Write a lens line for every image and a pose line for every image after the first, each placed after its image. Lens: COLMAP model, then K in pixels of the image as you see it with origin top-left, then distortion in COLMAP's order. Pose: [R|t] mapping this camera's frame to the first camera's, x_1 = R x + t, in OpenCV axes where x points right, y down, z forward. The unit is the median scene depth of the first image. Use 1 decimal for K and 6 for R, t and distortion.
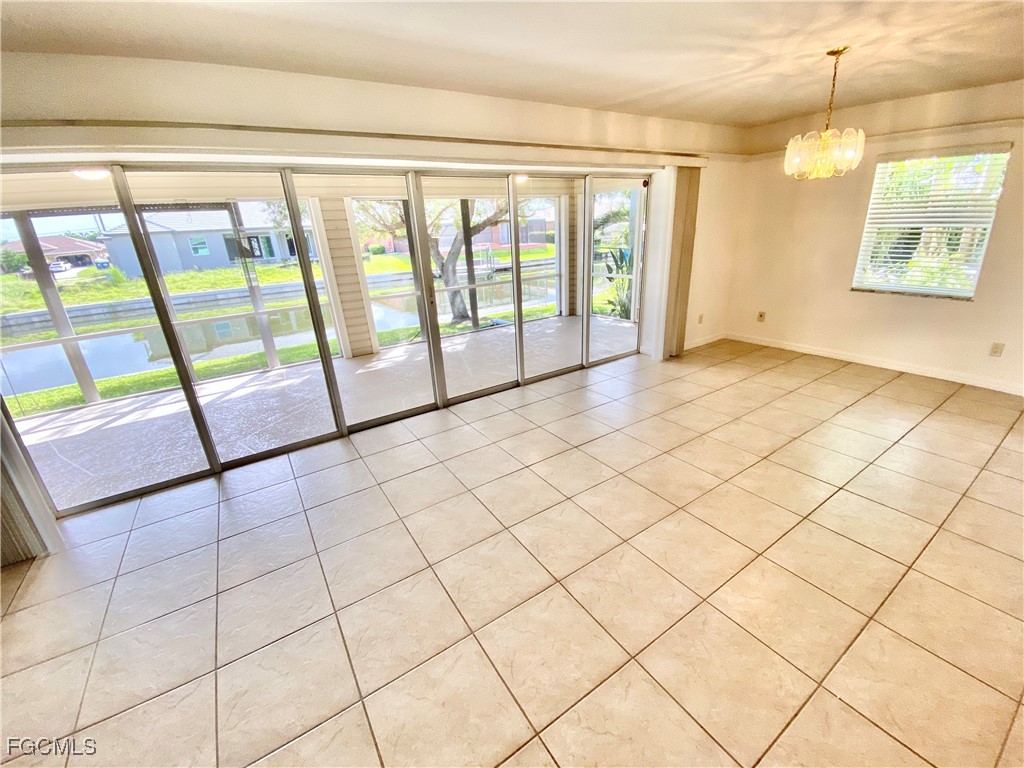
lens RADIAL K [[421.8, 0, 511.4], [0, 421.8, 380.8], [0, 0, 1]] dist [0.007158, -0.004259]
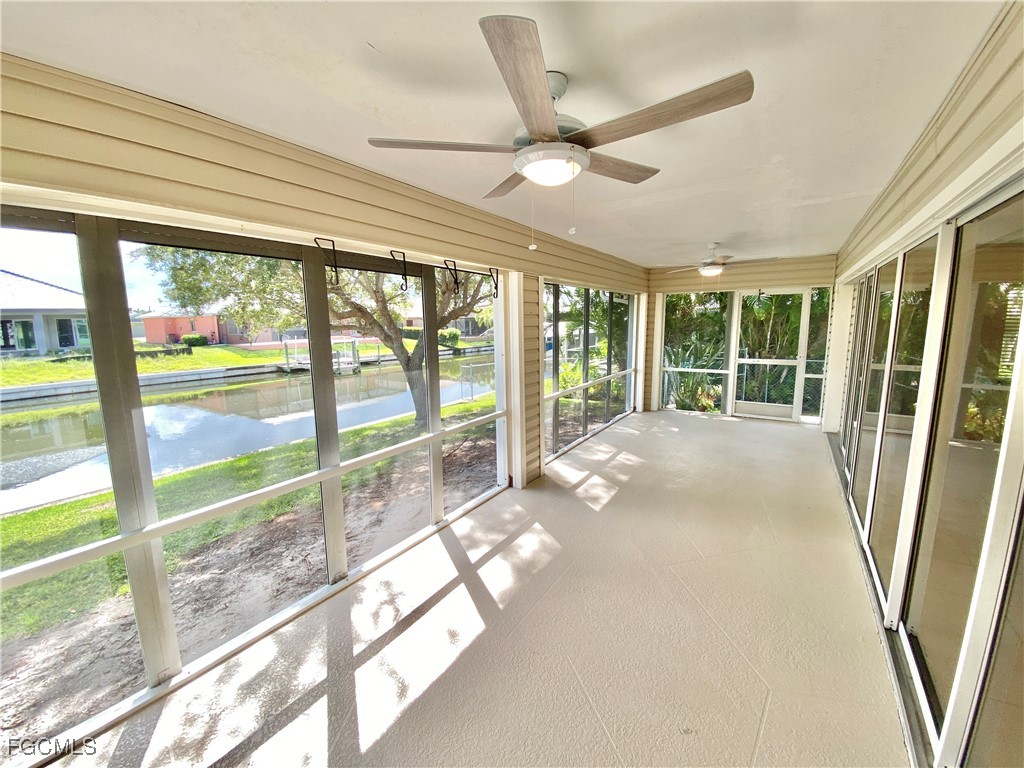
lens RADIAL K [[421.8, 0, 510.6], [0, 421.8, 387.2], [0, 0, 1]] dist [0.007158, -0.004259]
pose [[0.924352, -0.022211, 0.380893, -0.645720], [0.098192, 0.978526, -0.181232, -0.088339], [-0.368689, 0.204922, 0.906684, 0.345419]]
